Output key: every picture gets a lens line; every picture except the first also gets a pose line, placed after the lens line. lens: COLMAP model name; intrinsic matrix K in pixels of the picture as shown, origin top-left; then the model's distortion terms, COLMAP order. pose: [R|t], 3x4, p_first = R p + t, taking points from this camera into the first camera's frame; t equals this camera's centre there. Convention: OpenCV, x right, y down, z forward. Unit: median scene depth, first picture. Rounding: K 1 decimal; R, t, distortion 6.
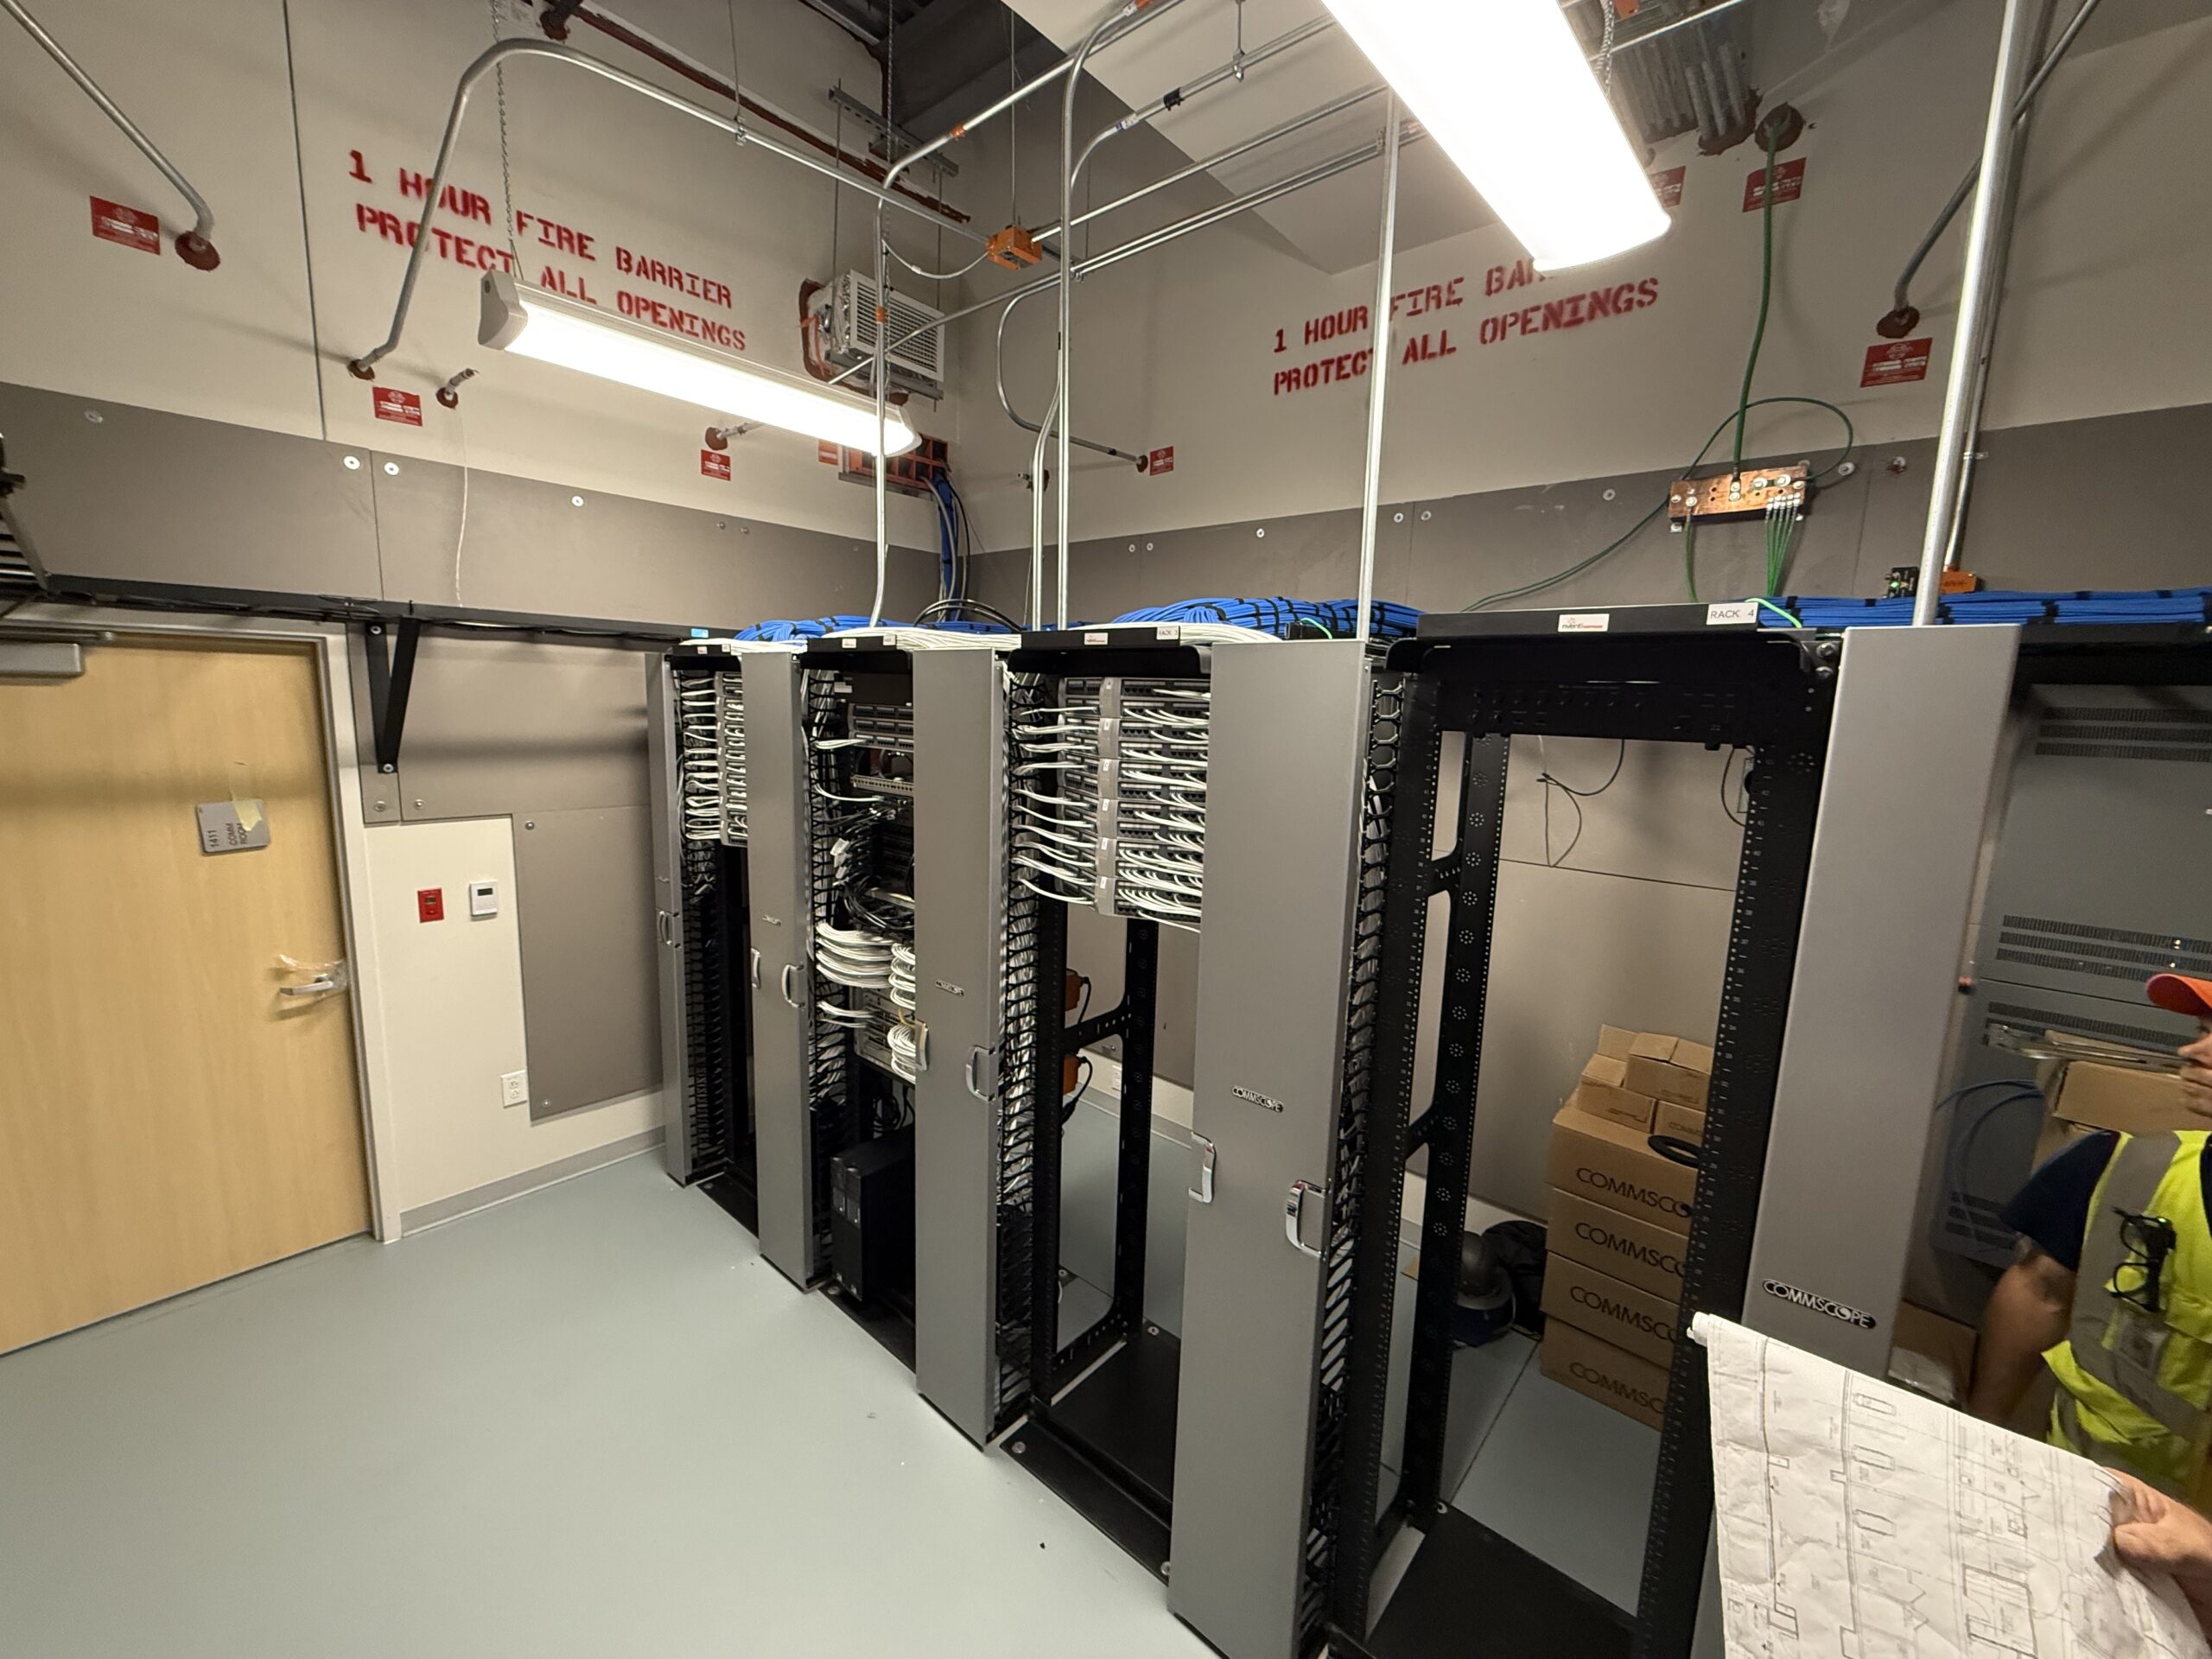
lens RADIAL K [[878.9, 0, 1100.0], [0, 878.9, 829.4], [0, 0, 1]] dist [-0.000586, -0.000024]
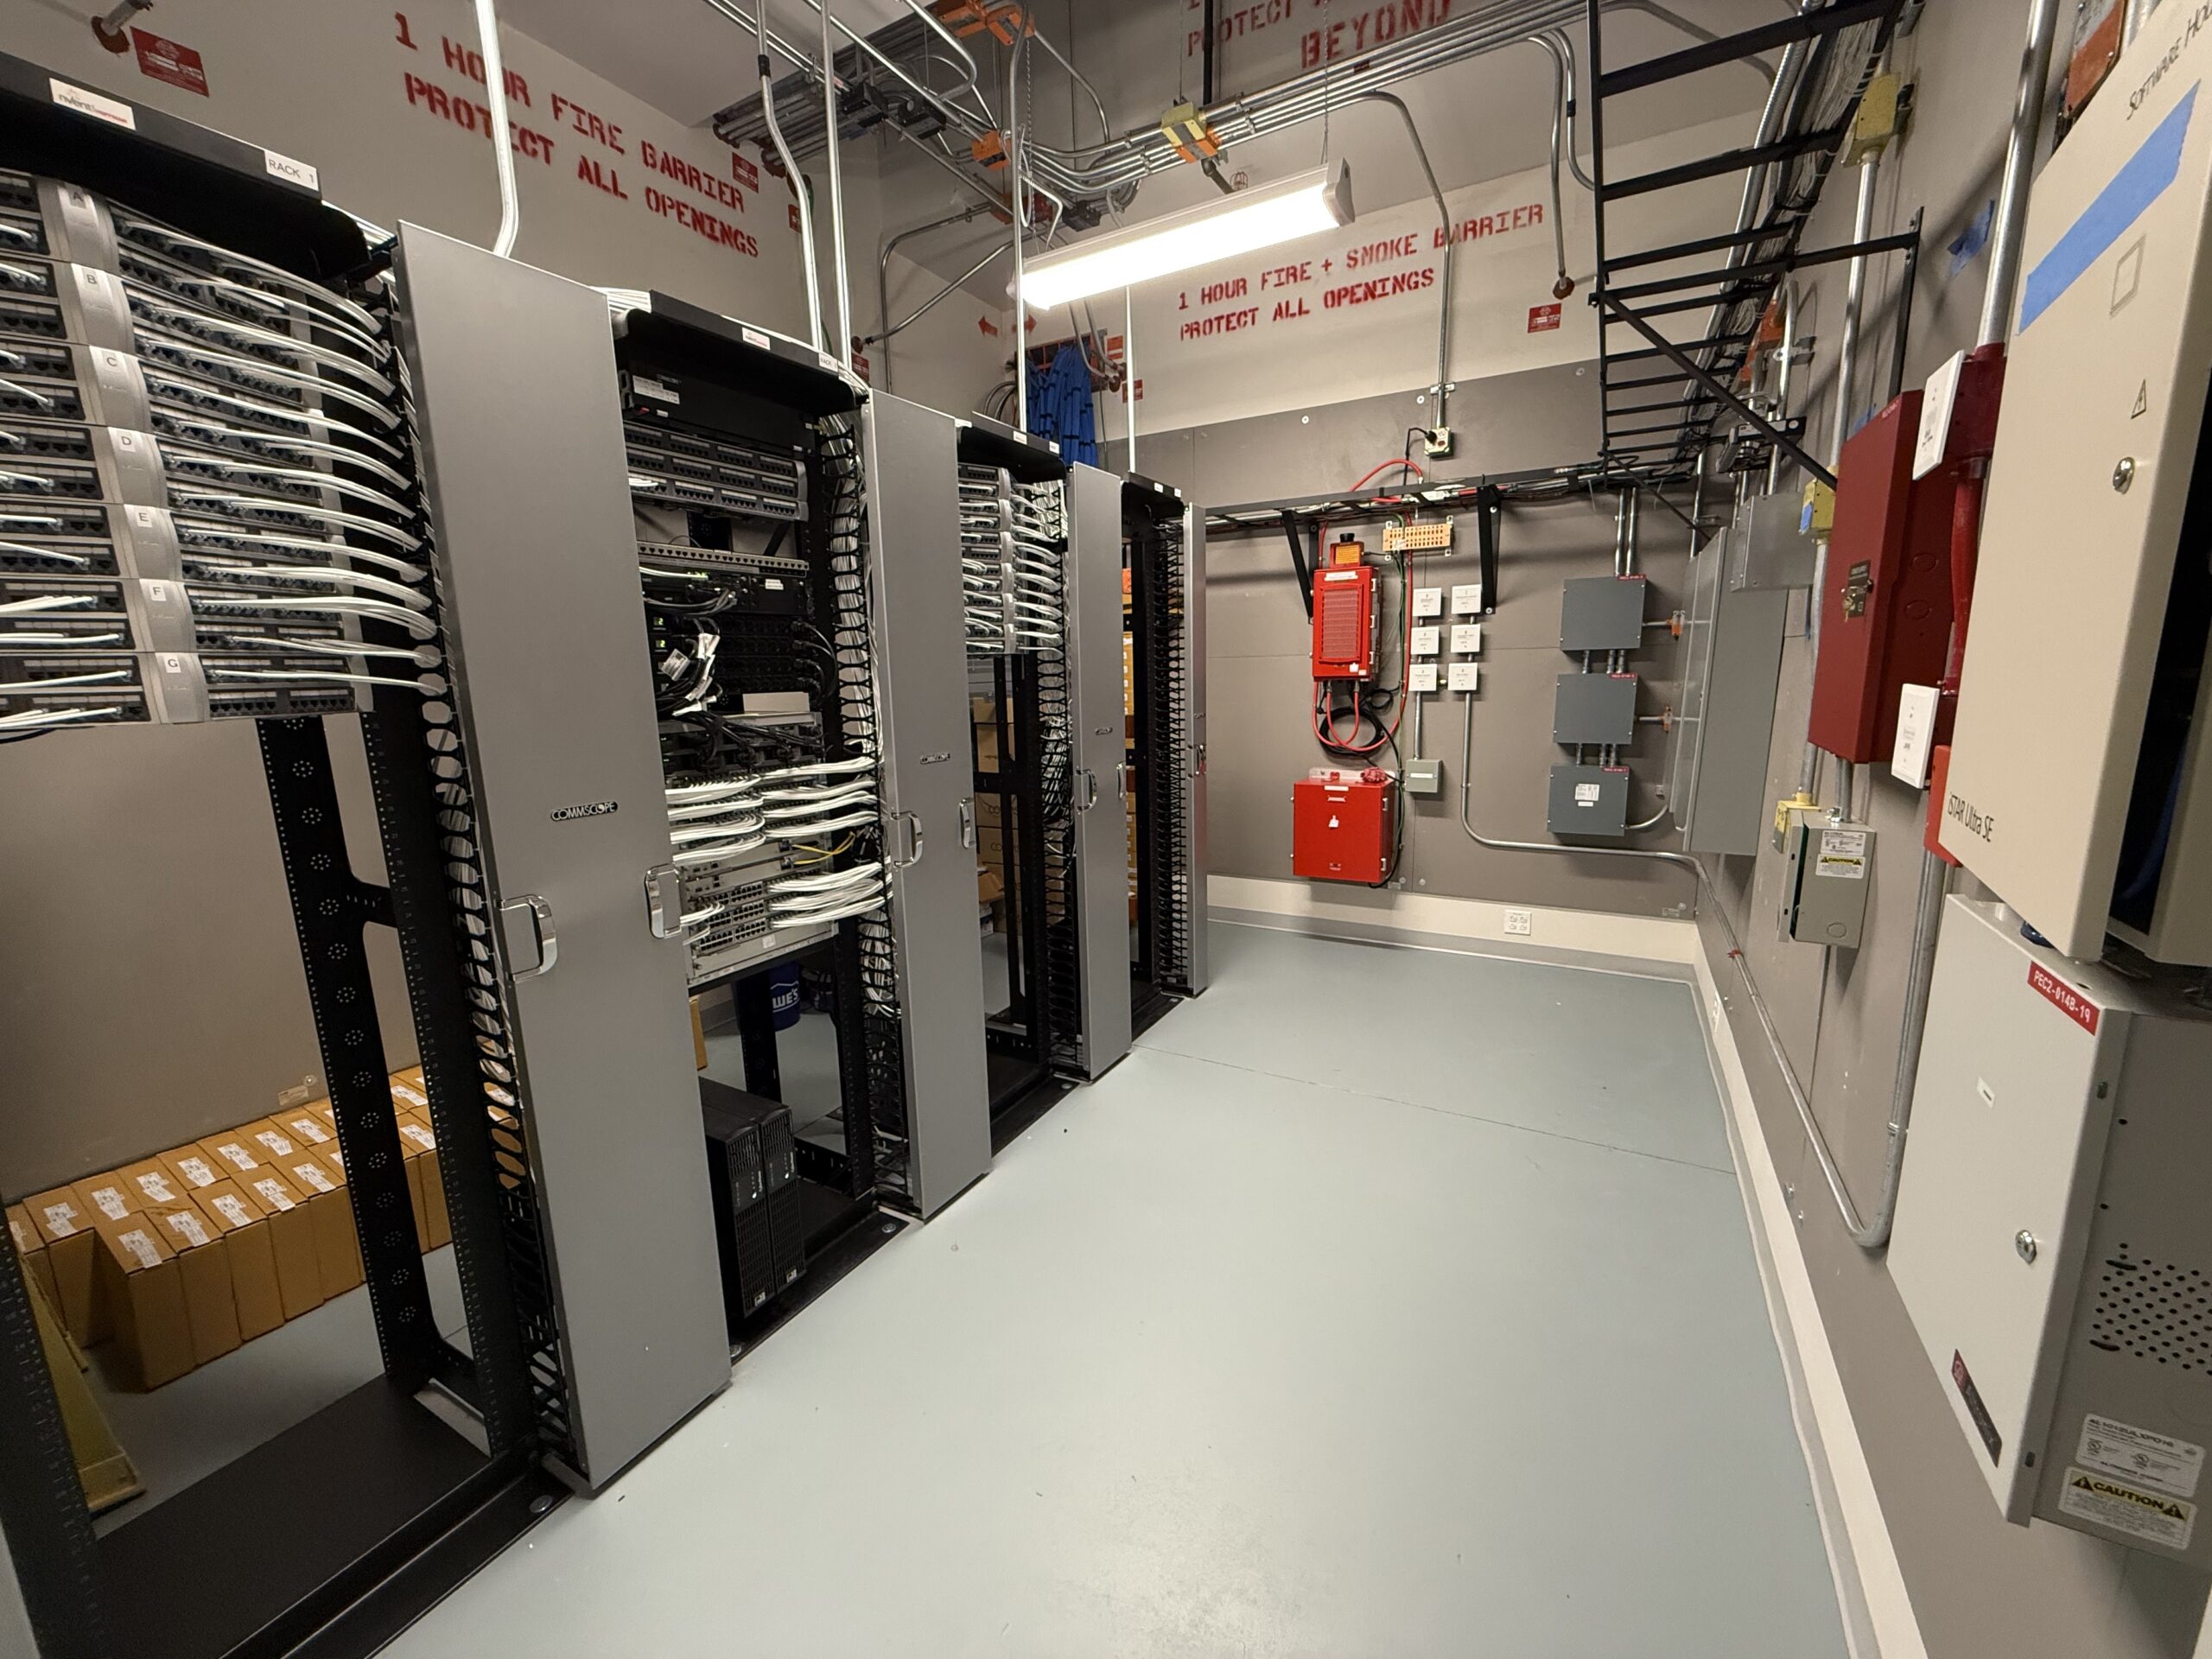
lens RADIAL K [[878.9, 0, 1100.0], [0, 878.9, 828.8], [0, 0, 1]] dist [-0.000586, -0.000024]
pose [[-0.199786, -0.206464, 0.957840, -0.943907], [0.161234, 0.957296, 0.239976, 0.036737], [-0.966483, 0.202380, -0.157966, 0.786914]]
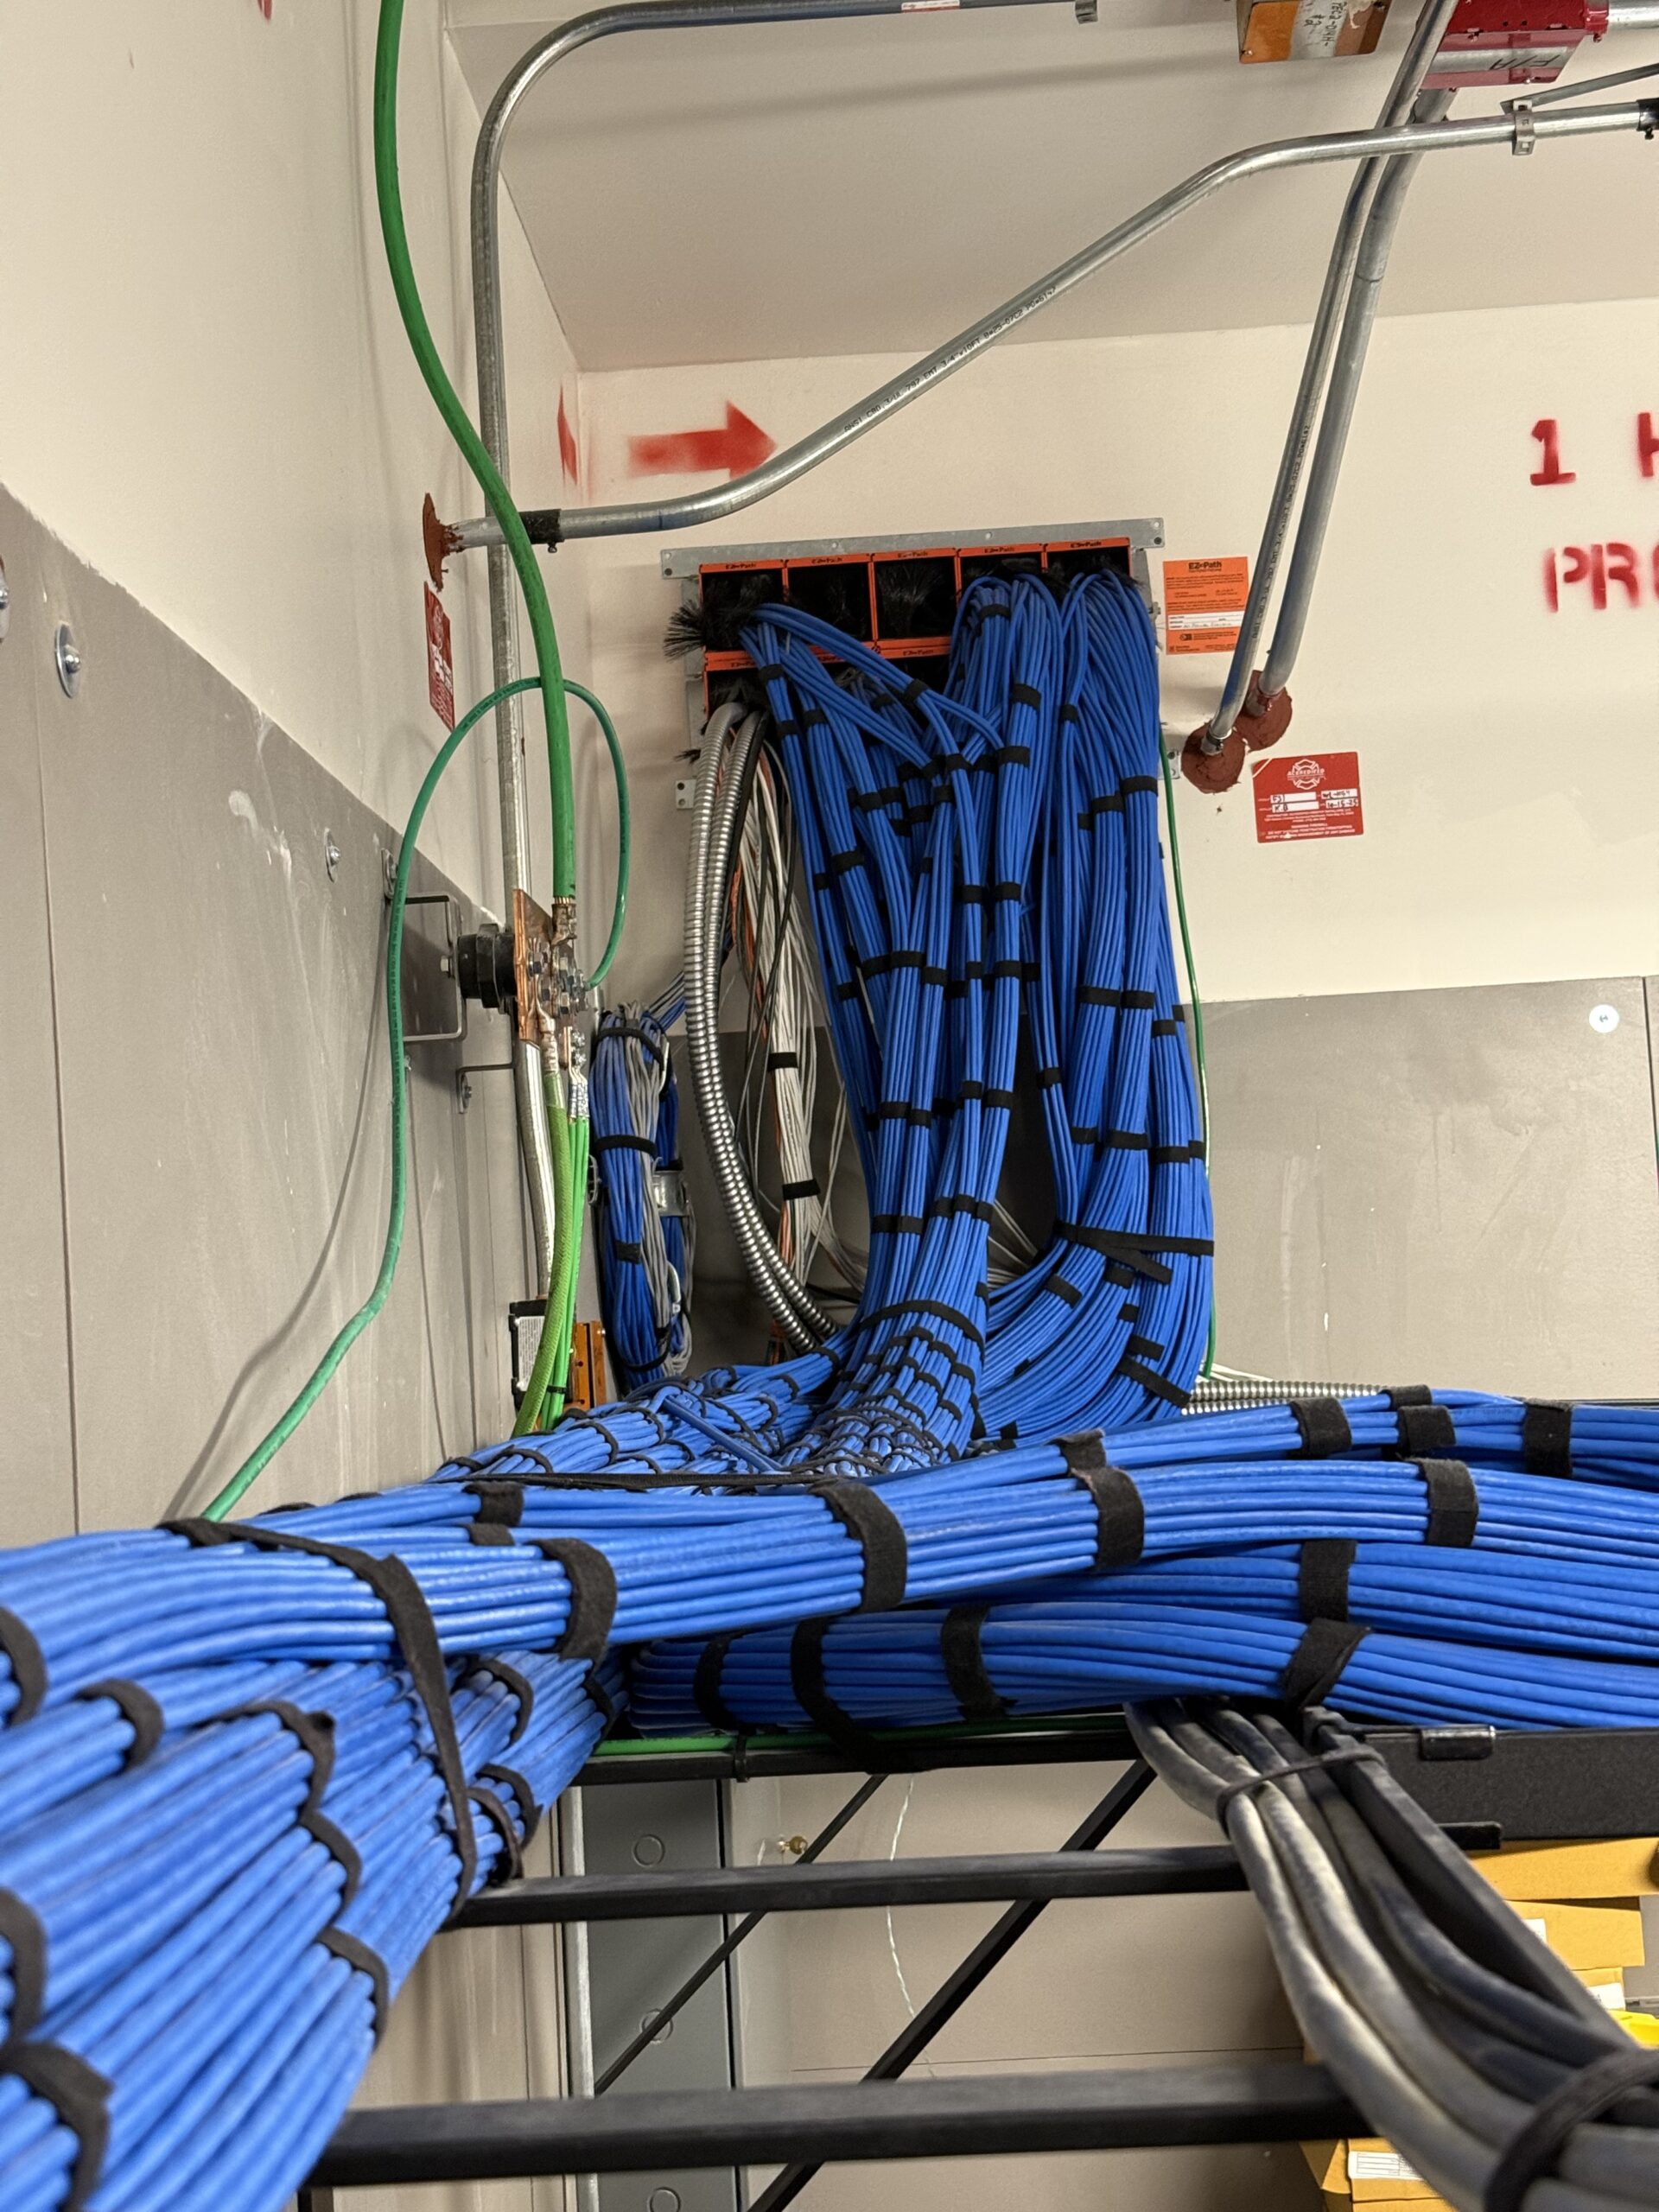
lens RADIAL K [[3089.3, 0, 806.9], [0, 3089.3, 1078.9], [0, 0, 1]] dist [0.096429, 0.000000]
pose [[-0.624566, 0.061740, 0.778528, -0.032831], [0.149422, 0.987901, 0.041529, -0.321534], [-0.766544, 0.142267, -0.626235, 1.276288]]
